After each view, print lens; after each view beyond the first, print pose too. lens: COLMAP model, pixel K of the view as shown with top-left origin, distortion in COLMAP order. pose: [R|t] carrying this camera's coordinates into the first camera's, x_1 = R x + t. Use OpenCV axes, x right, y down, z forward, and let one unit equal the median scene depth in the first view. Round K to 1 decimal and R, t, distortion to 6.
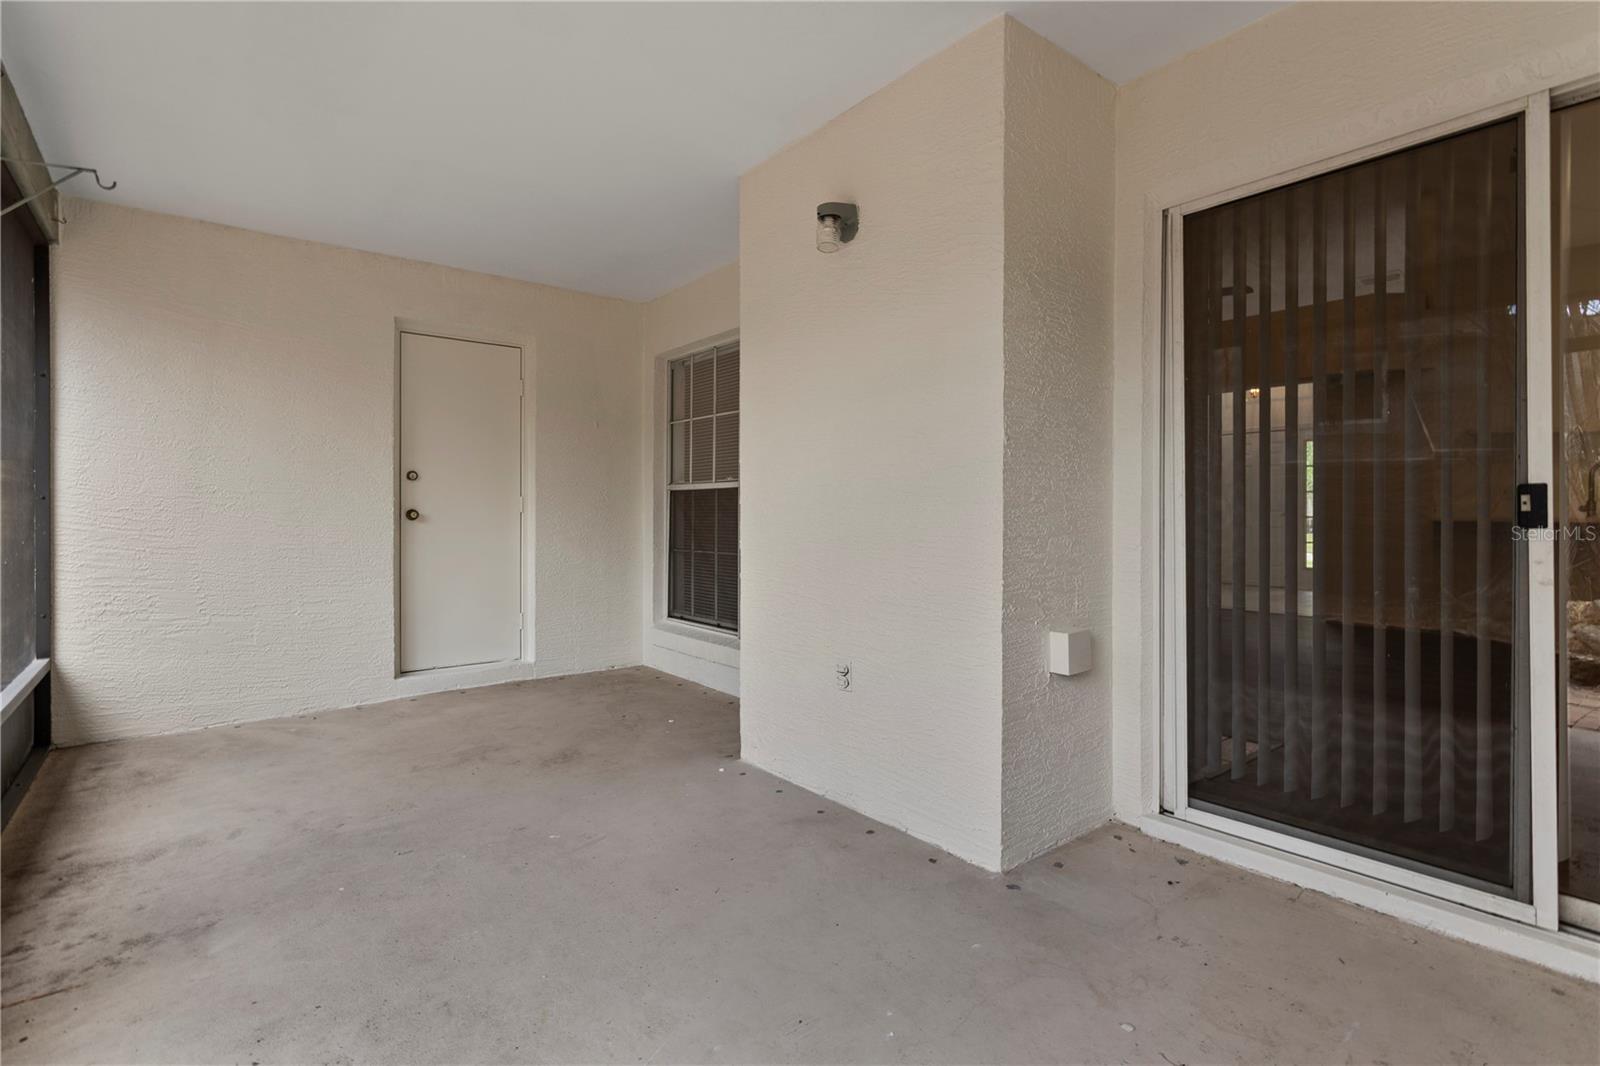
lens RADIAL K [[780.7, 0, 807.8], [0, 780.7, 521.4], [0, 0, 1]] dist [-0.037281, 0.019738]
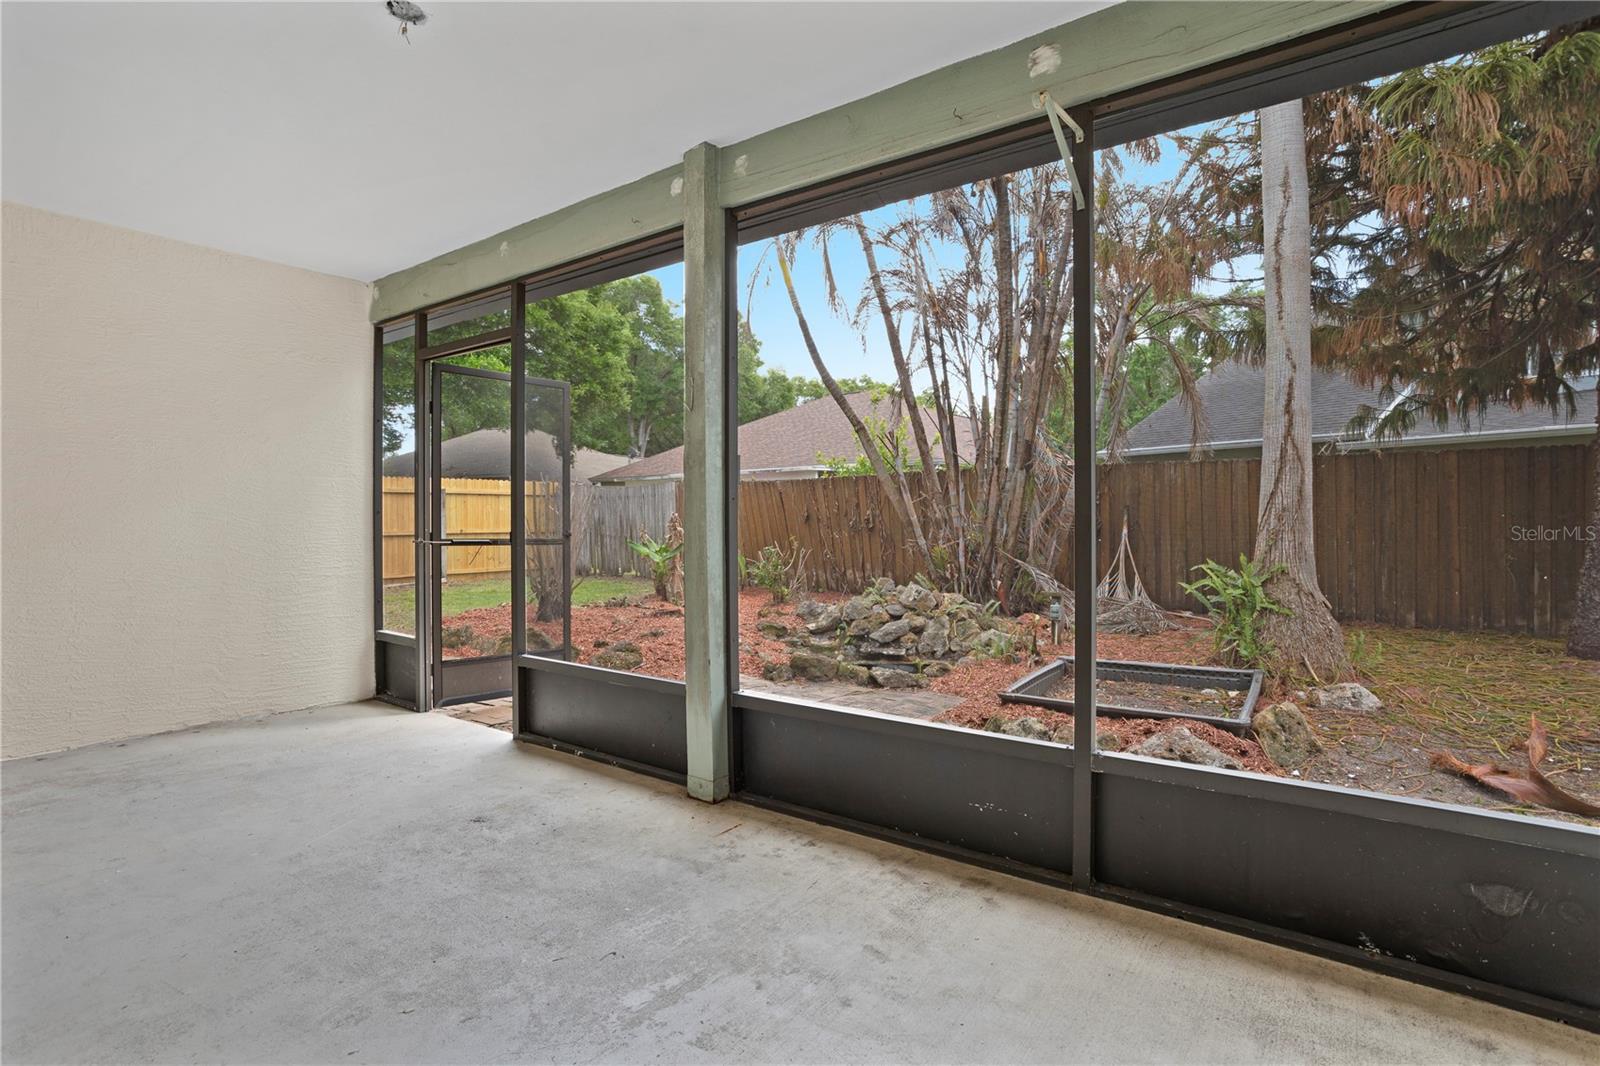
lens RADIAL K [[780.7, 0, 792.5], [0, 780.7, 524.6], [0, 0, 1]] dist [-0.037281, 0.019738]
pose [[-0.966110, 0.005067, -0.258082, -0.556509], [0.002048, 0.999926, 0.011967, -0.019558], [0.258123, 0.011033, -0.966049, 1.985040]]
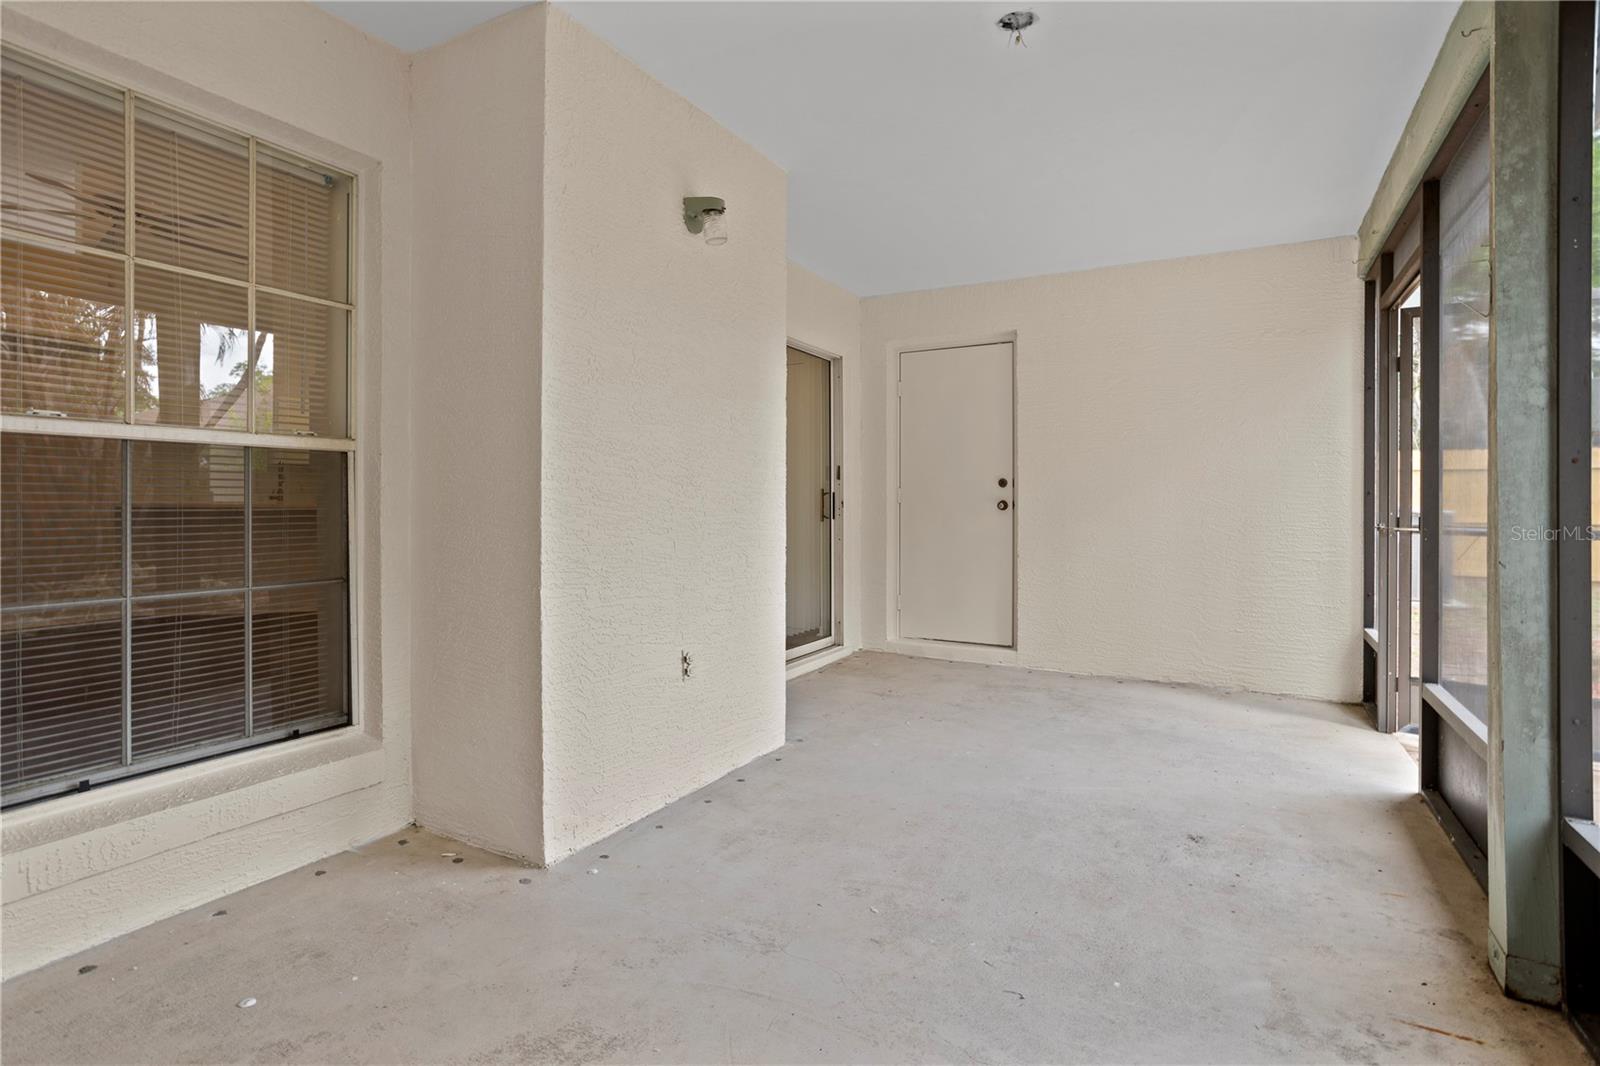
lens RADIAL K [[780.7, 0, 818.6], [0, 780.7, 513.1], [0, 0, 1]] dist [-0.037281, 0.019738]
pose [[-0.392895, -0.005087, 0.919569, -1.195881], [0.007925, 0.999929, 0.008918, -0.007669], [-0.919549, 0.010791, -0.392827, 1.571291]]
